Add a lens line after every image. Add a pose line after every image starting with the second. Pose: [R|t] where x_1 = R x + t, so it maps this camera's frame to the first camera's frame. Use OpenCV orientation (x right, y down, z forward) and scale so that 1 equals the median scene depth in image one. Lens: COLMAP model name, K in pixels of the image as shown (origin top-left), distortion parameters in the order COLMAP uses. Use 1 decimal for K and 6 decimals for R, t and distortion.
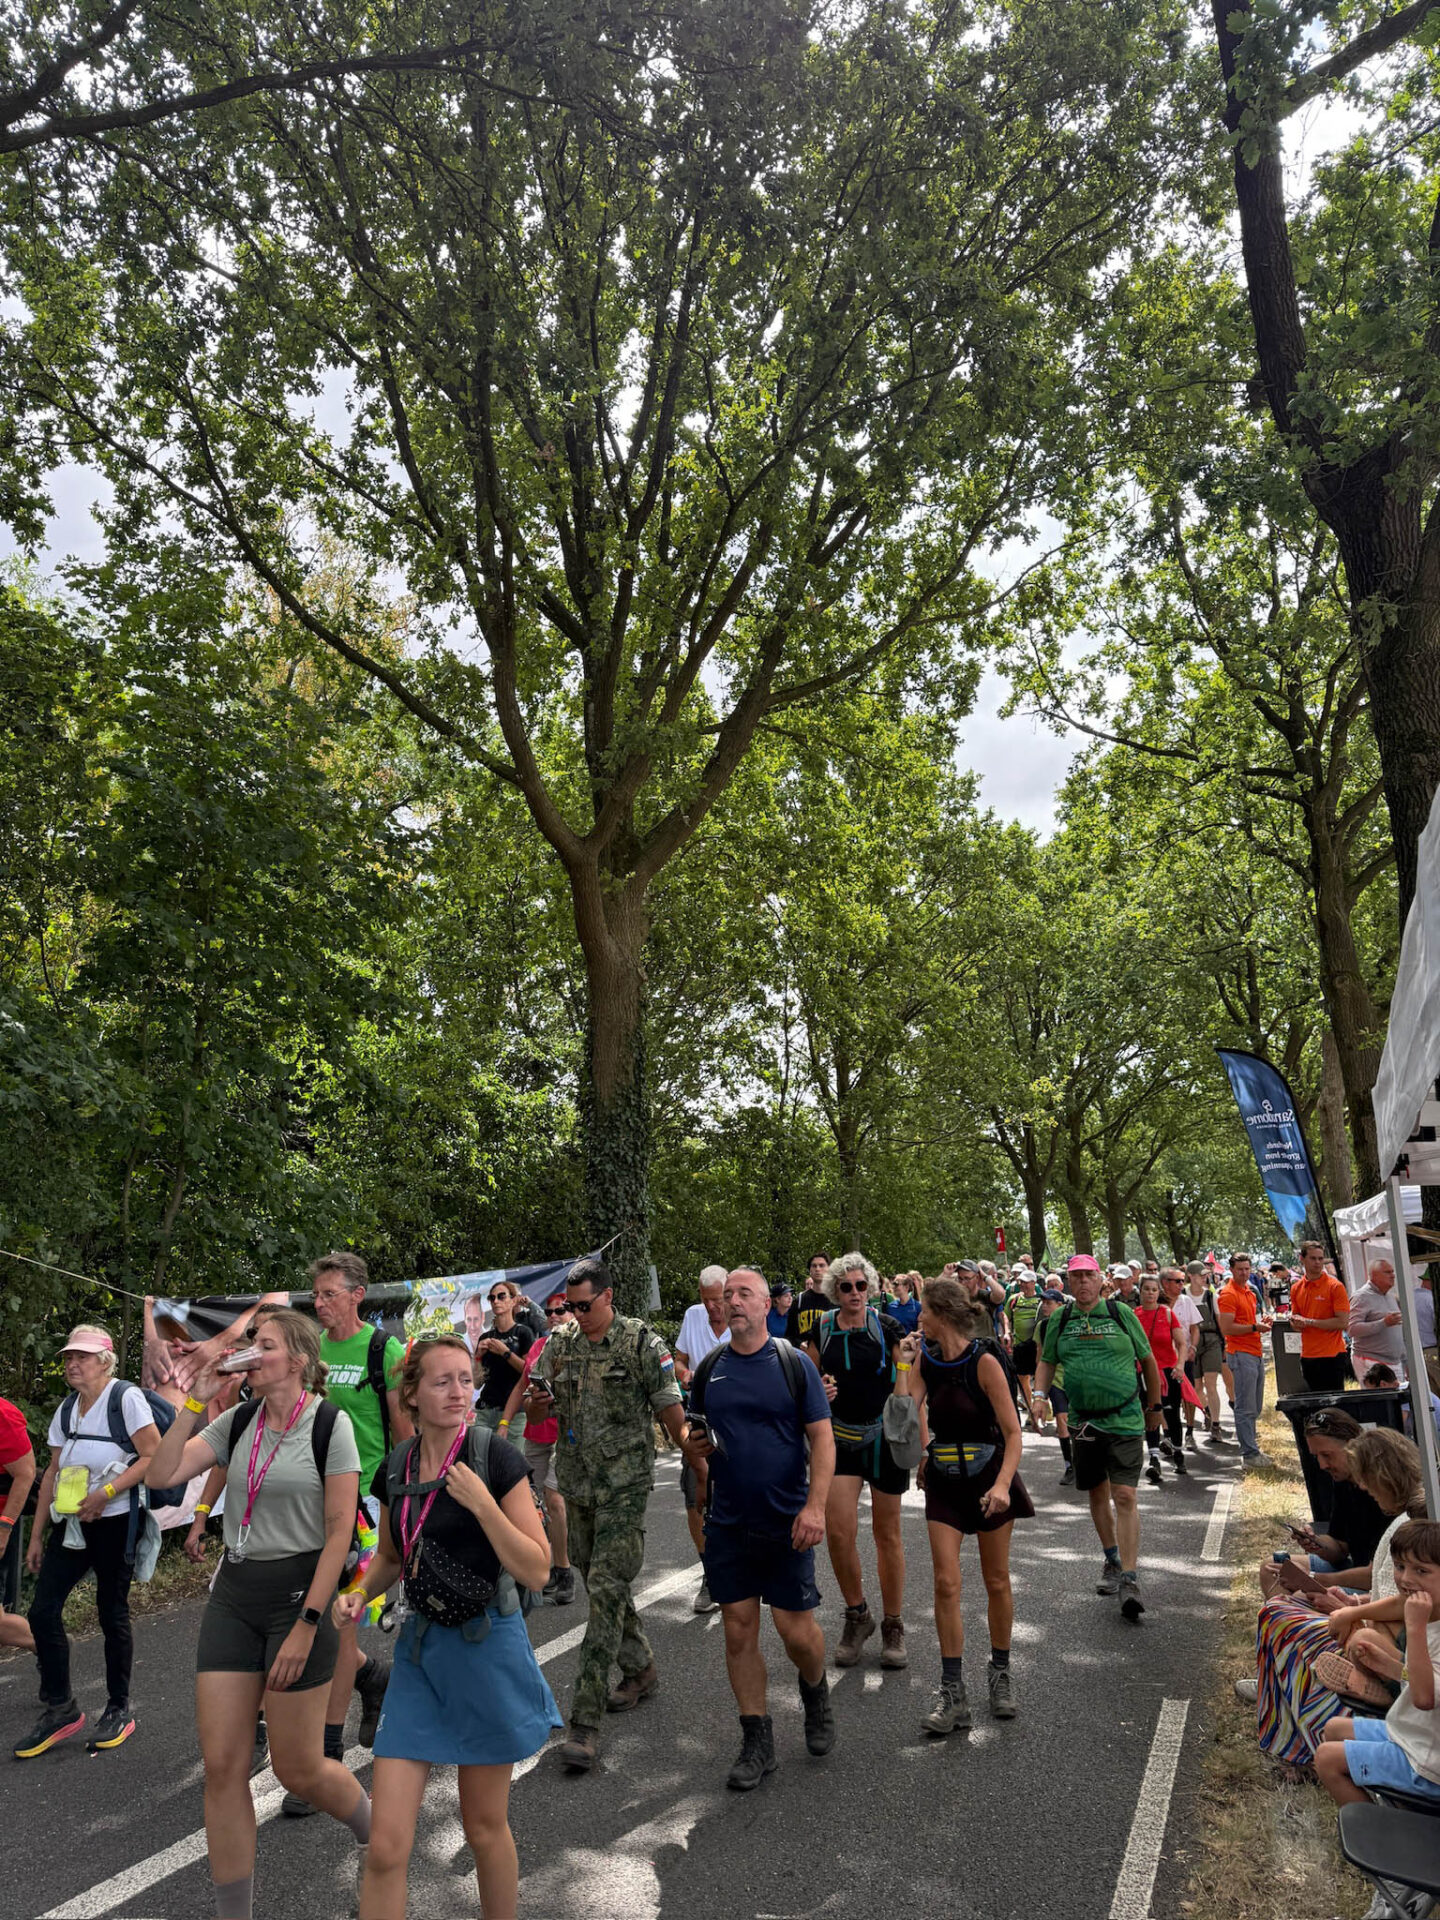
lens RADIAL K [[1320.2, 0, 722.7], [0, 1320.2, 962.8], [0, 0, 1]] dist [0.115647, -0.151010]
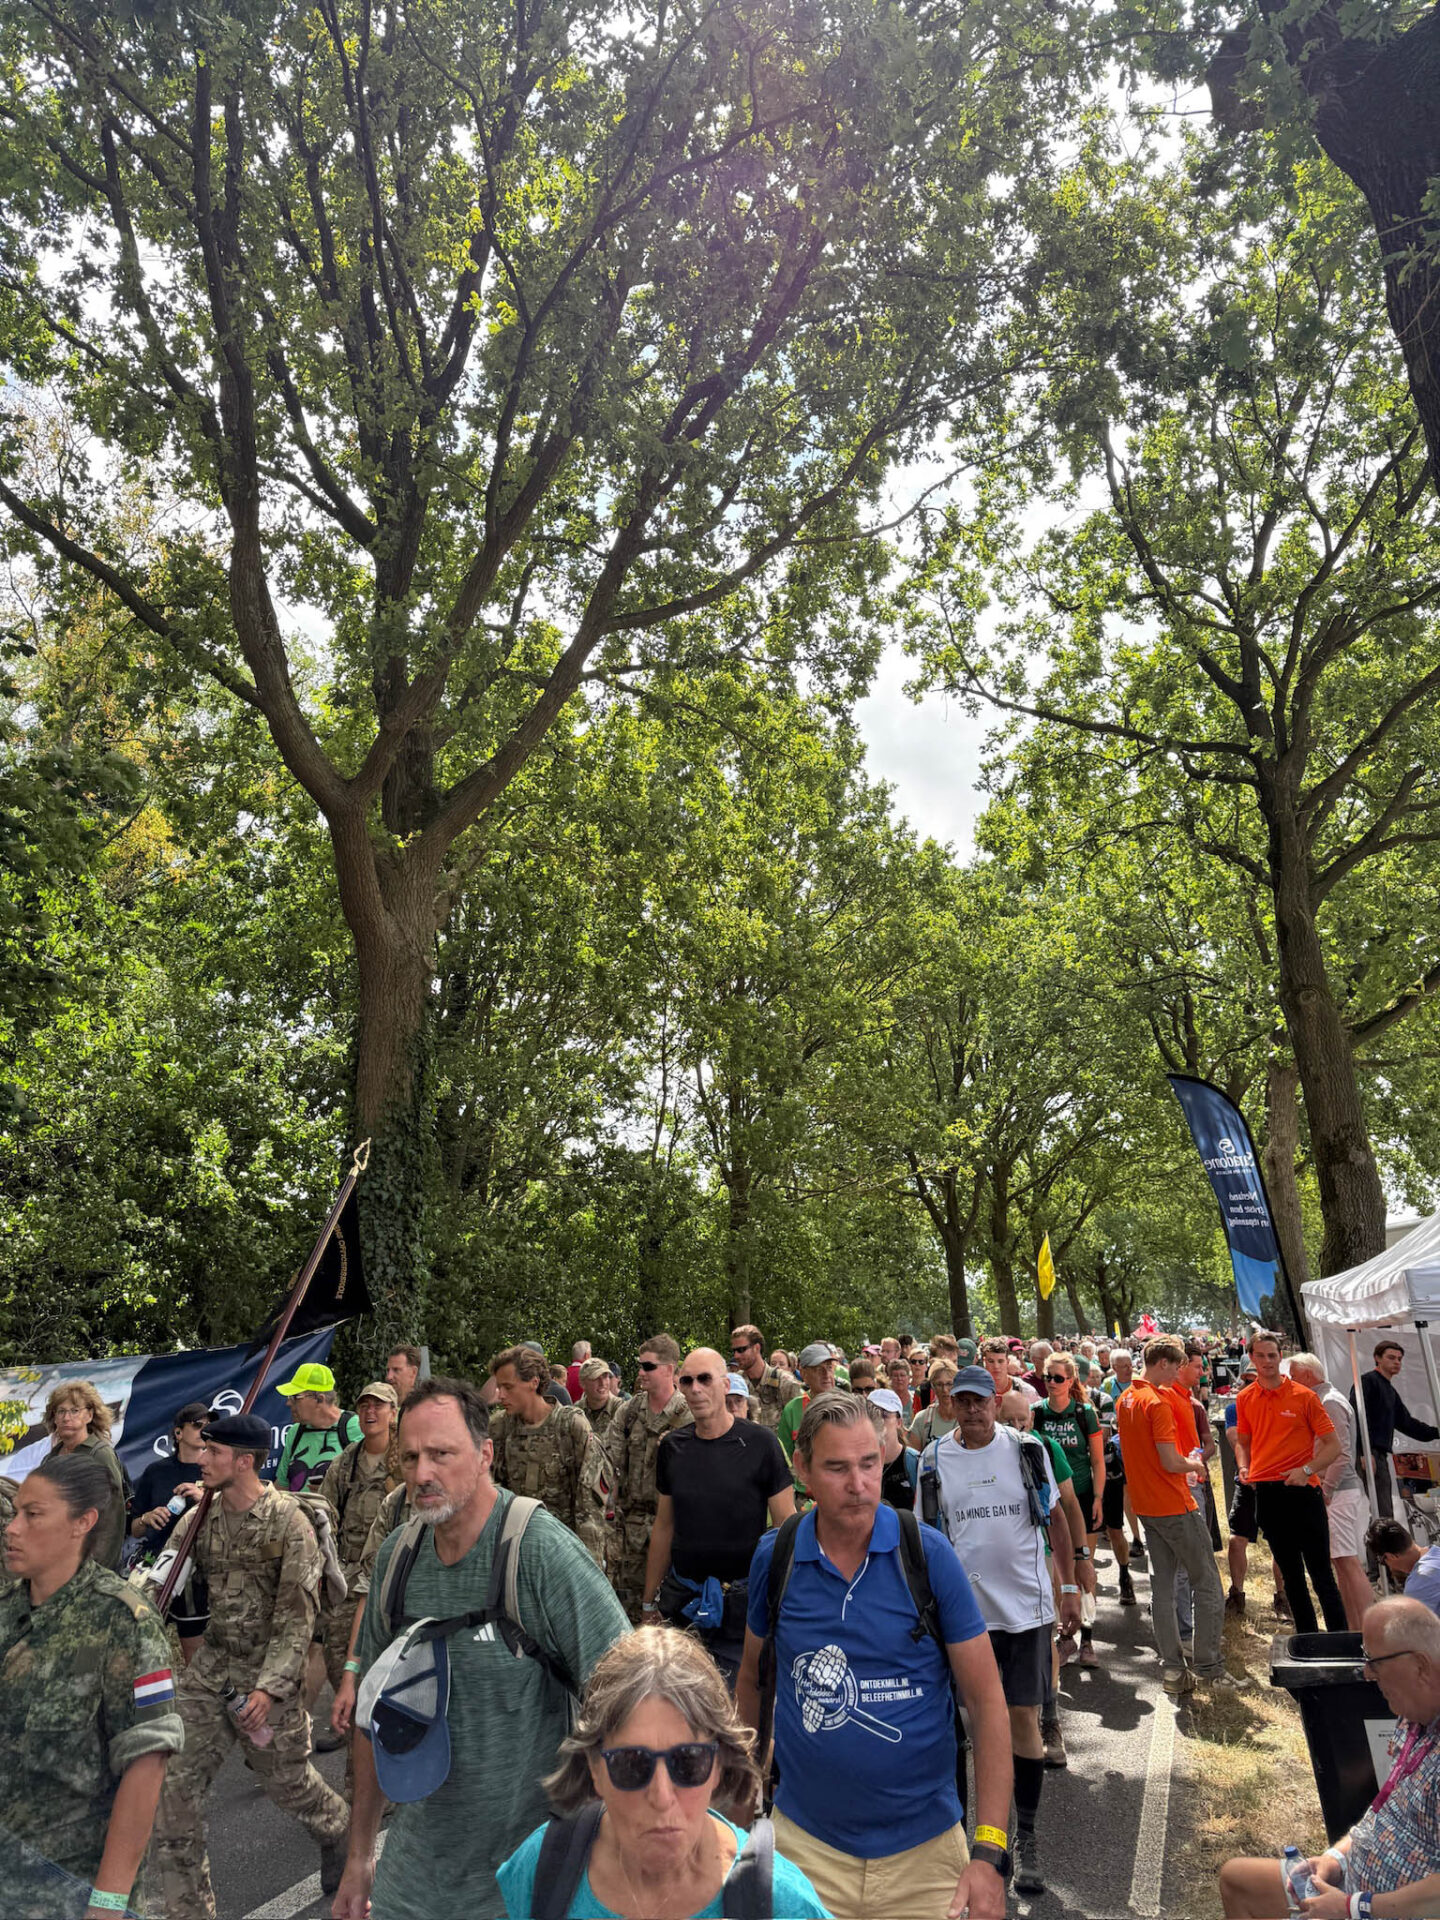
lens RADIAL K [[1202.9, 0, 691.0], [0, 1202.9, 953.4], [0, 0, 1]] dist [0.006270, 0.001337]
pose [[0.999700, 0.023020, -0.008325, 0.075091], [-0.023499, 0.997740, -0.062943, 0.033523], [0.006858, 0.063120, 0.997982, 0.214706]]
